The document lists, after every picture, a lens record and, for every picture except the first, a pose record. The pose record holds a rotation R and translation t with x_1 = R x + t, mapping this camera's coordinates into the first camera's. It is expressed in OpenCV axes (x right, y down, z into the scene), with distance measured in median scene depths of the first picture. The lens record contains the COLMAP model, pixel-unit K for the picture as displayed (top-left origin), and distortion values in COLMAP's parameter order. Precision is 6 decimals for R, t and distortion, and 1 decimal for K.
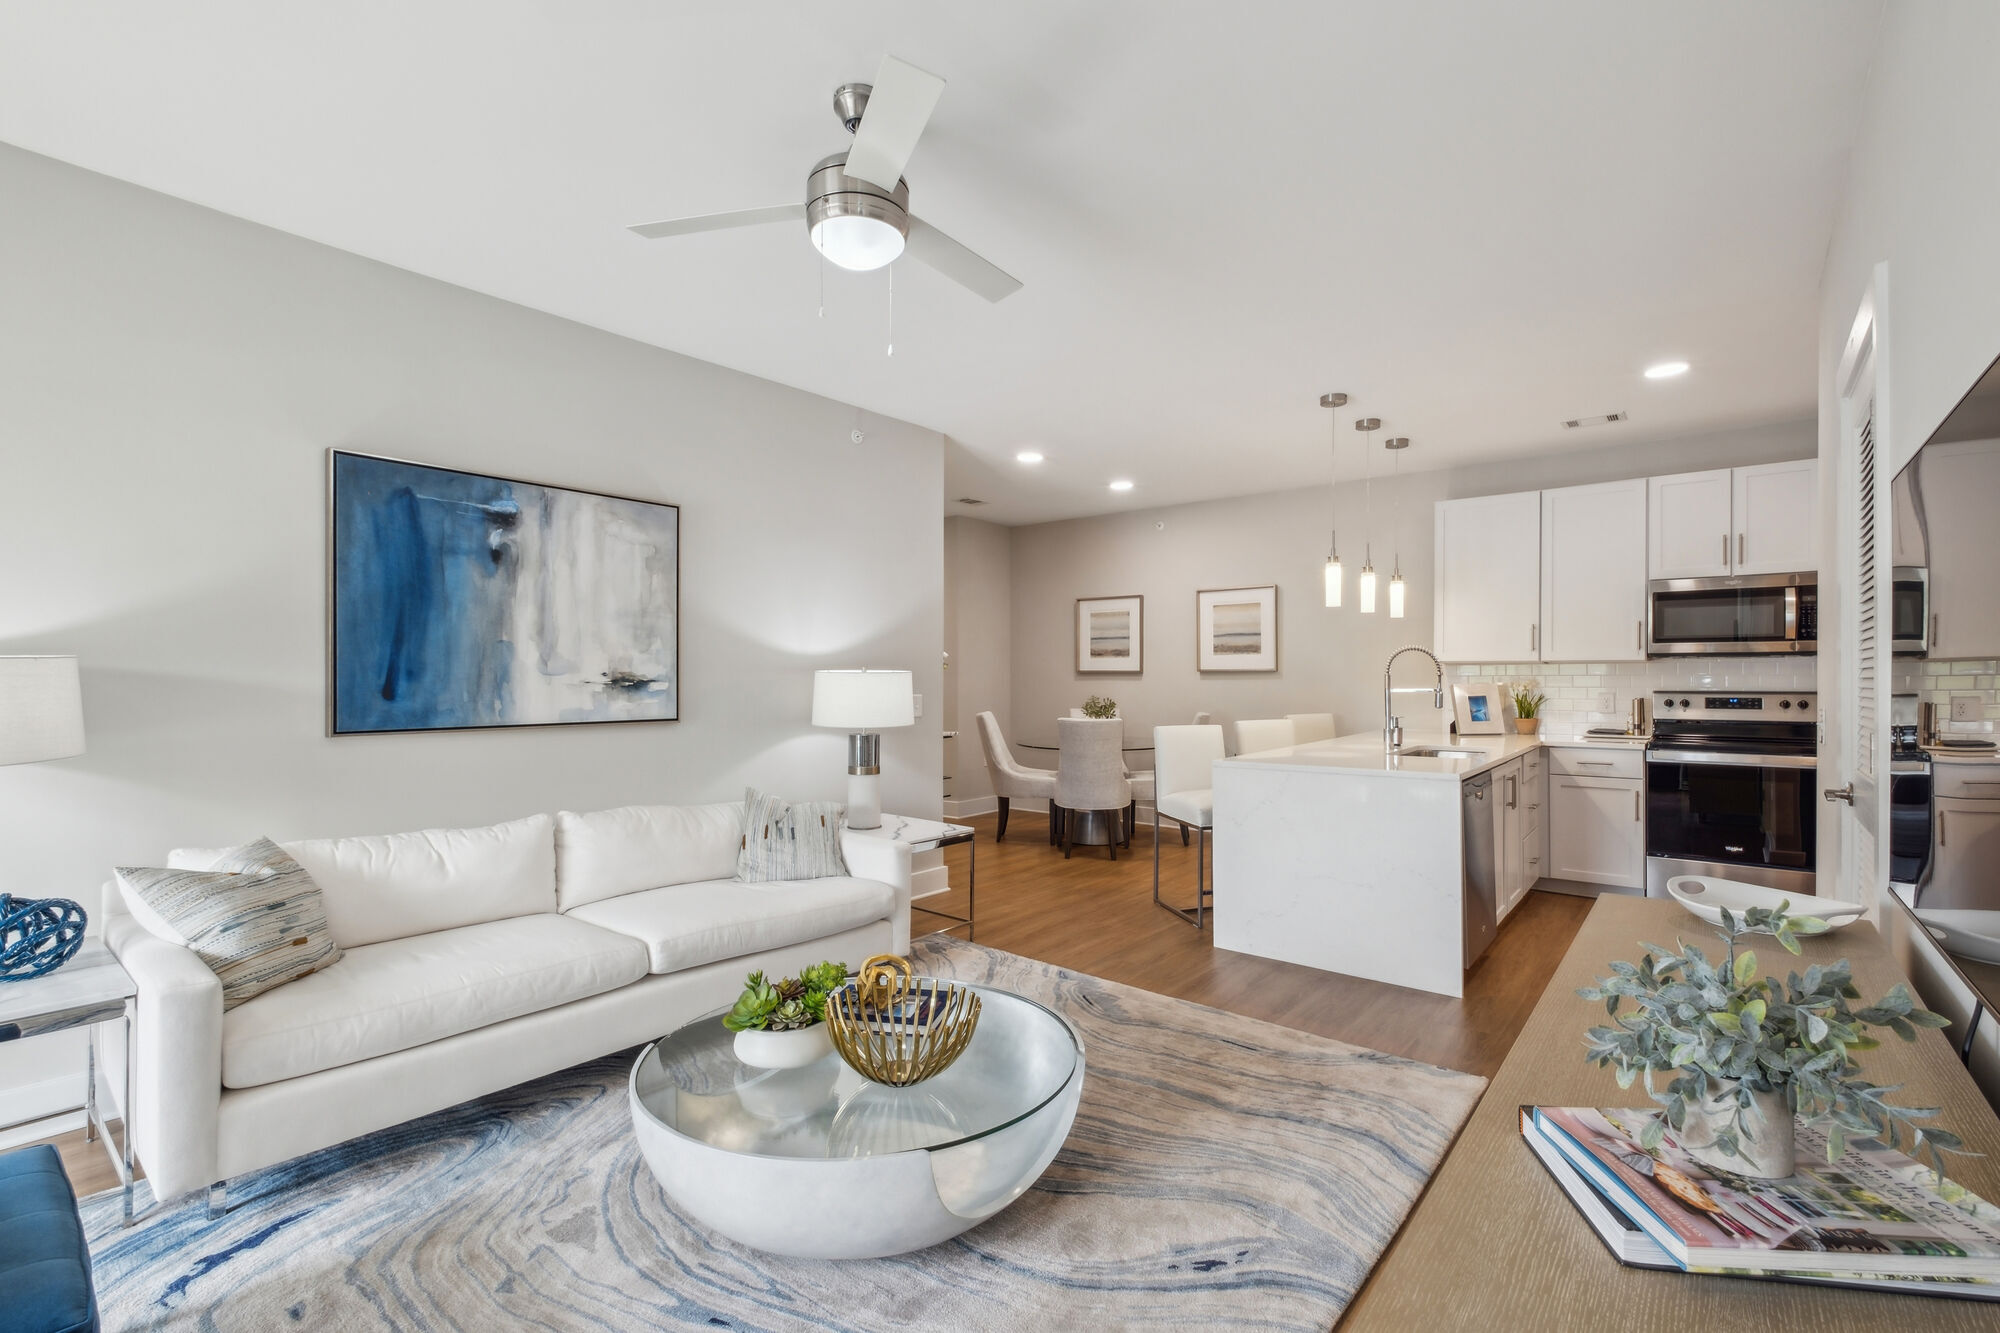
lens RADIAL K [[890.0, 0, 1020.4], [0, 890.0, 679.6], [0, 0, 1]] dist [0.001834, 0.000194]
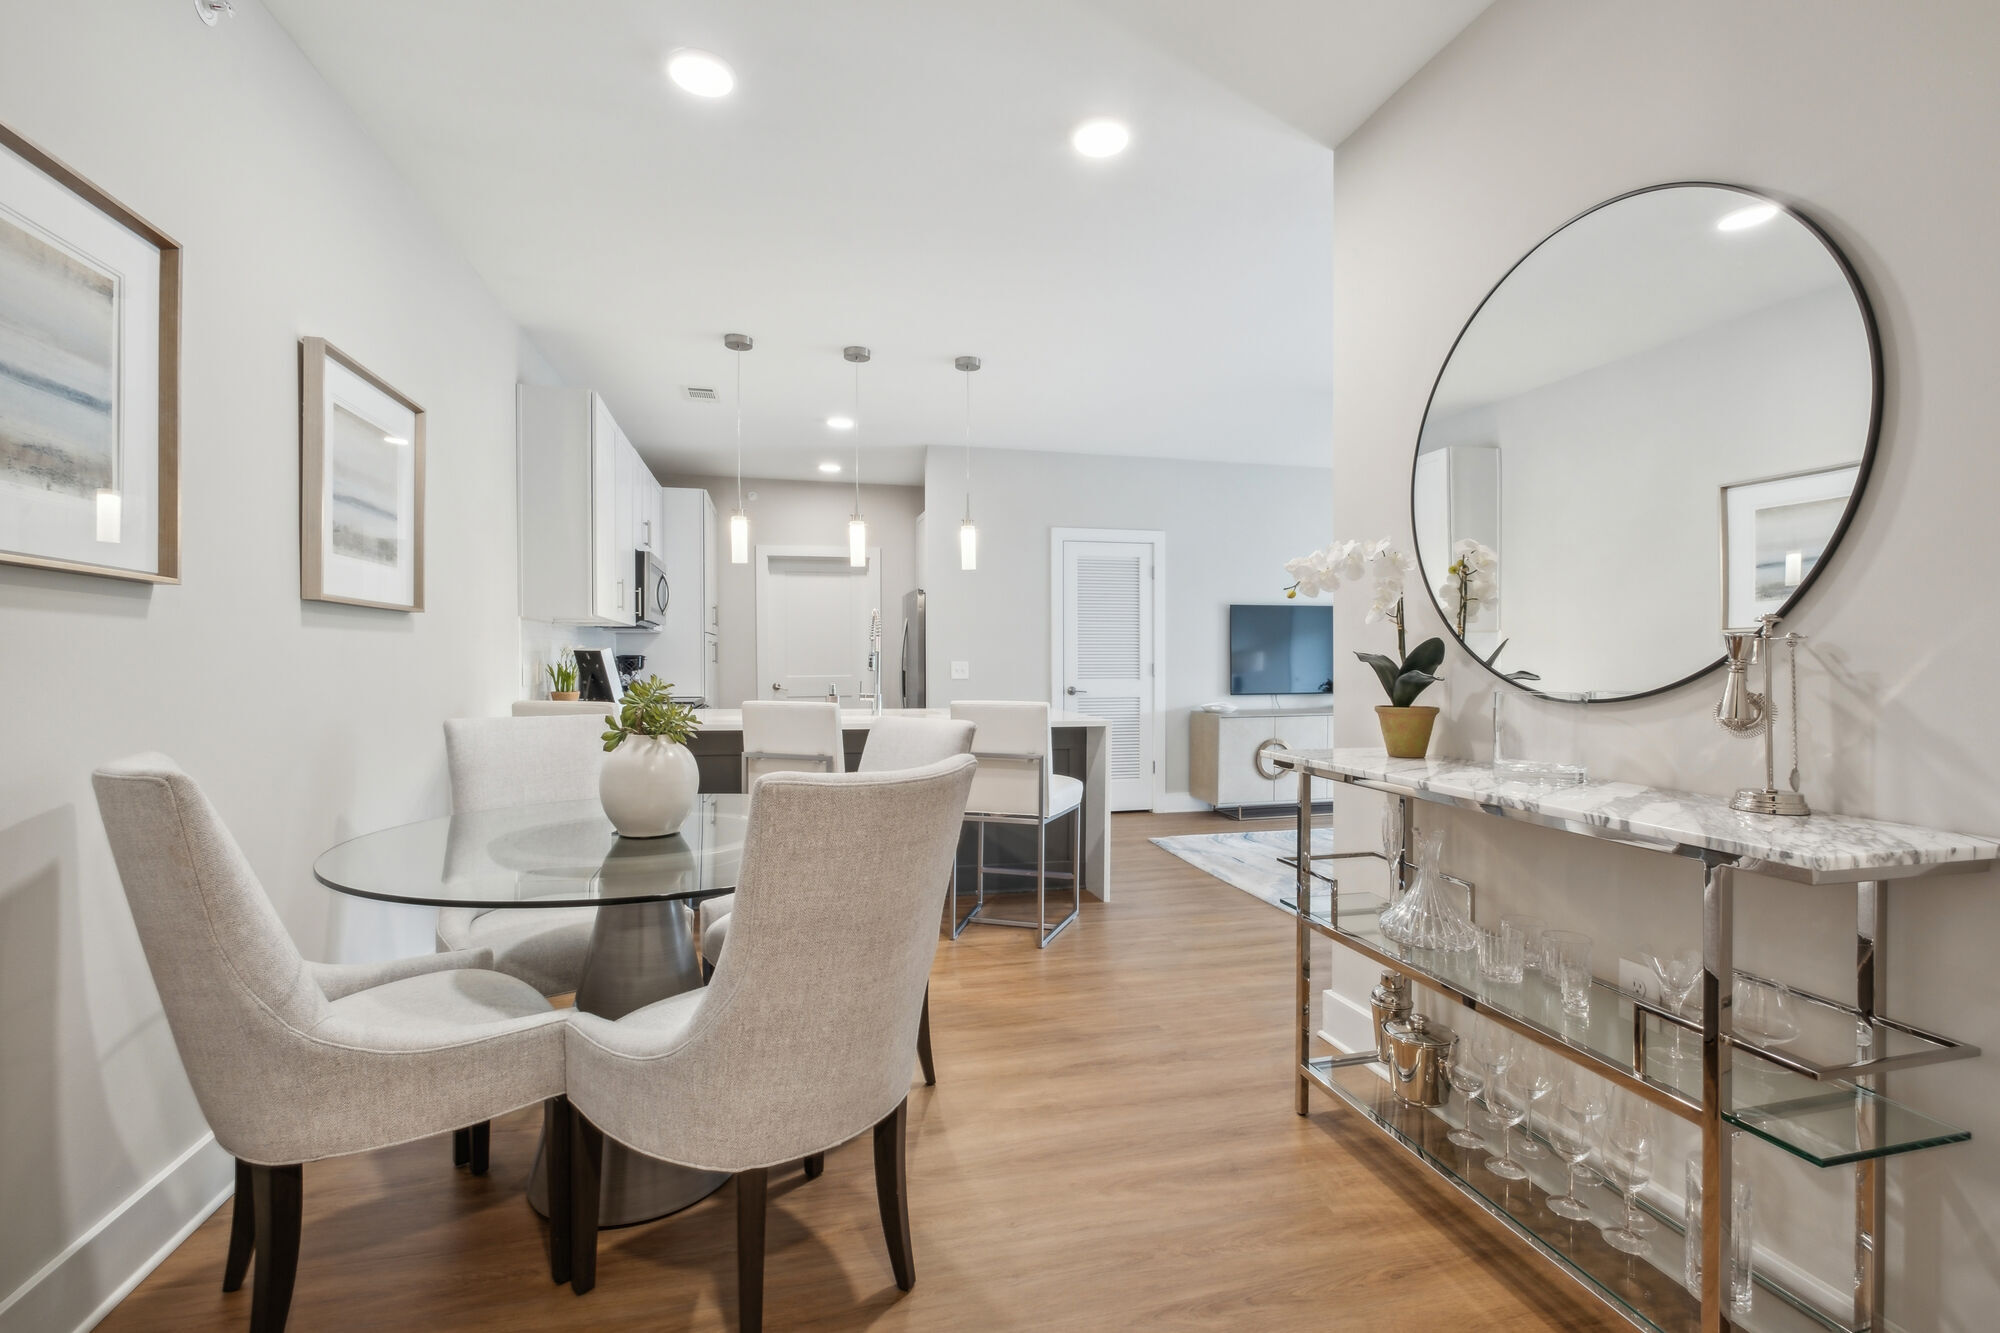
lens RADIAL K [[874.3, 0, 1000.0], [0, 874.3, 666.5], [0, 0, 1]] dist [0.000162, -0.000042]
pose [[-0.793339, 0.004865, 0.608760, -0.254847], [0.009345, 0.999948, 0.004187, 0.019826], [-0.608708, 0.009011, -0.793343, 1.608672]]
